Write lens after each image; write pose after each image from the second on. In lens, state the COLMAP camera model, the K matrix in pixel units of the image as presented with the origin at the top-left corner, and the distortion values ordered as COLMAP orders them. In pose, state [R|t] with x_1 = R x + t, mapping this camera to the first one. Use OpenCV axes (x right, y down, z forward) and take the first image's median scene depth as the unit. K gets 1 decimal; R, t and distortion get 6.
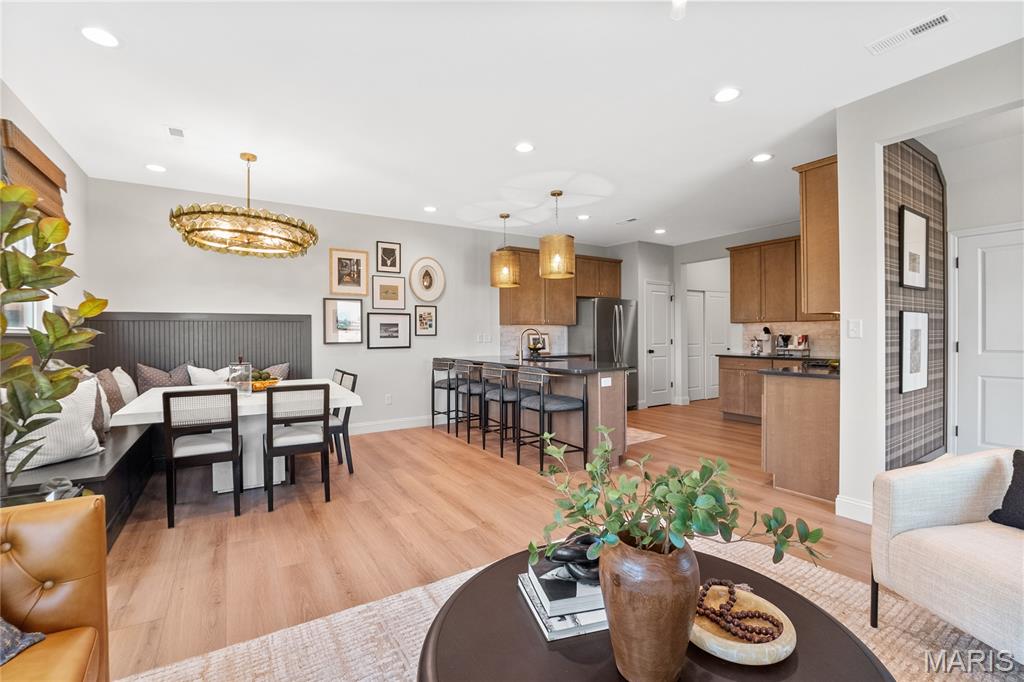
lens RADIAL K [[443.7, 0, 512.6], [0, 443.7, 335.9], [0, 0, 1]] dist [-0.024214, -0.000182]
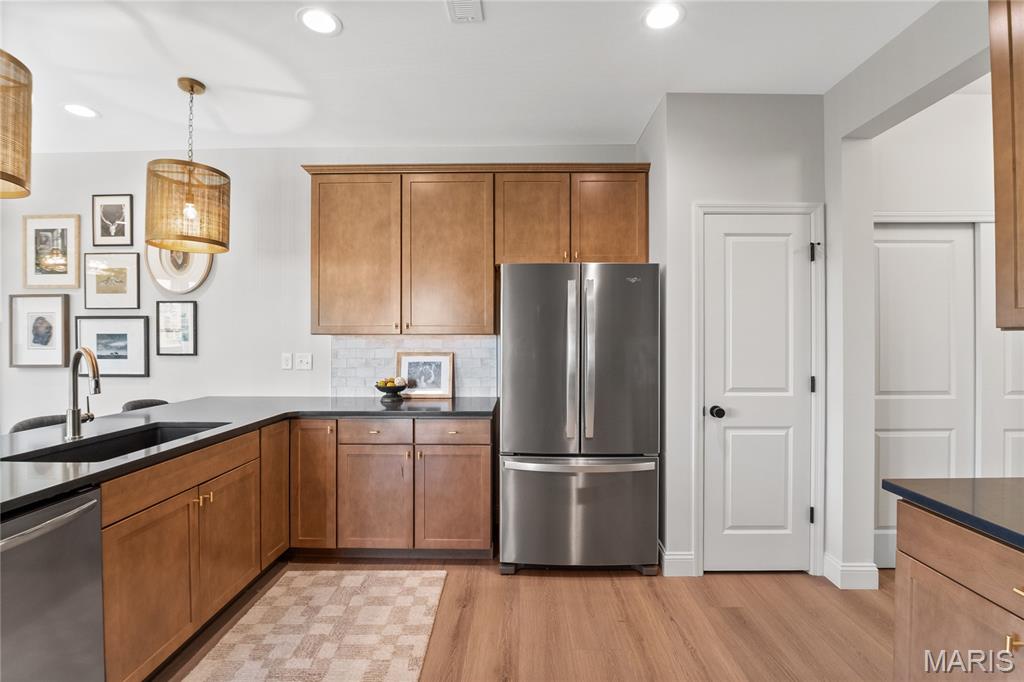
lens RADIAL K [[443.7, 0, 520.1], [0, 443.7, 334.5], [0, 0, 1]] dist [-0.024214, -0.000182]
pose [[0.832771, 0.003570, -0.553607, 0.471788], [-0.005671, 0.999982, -0.002083, -0.028507], [0.553589, 0.004874, 0.832776, 0.801197]]
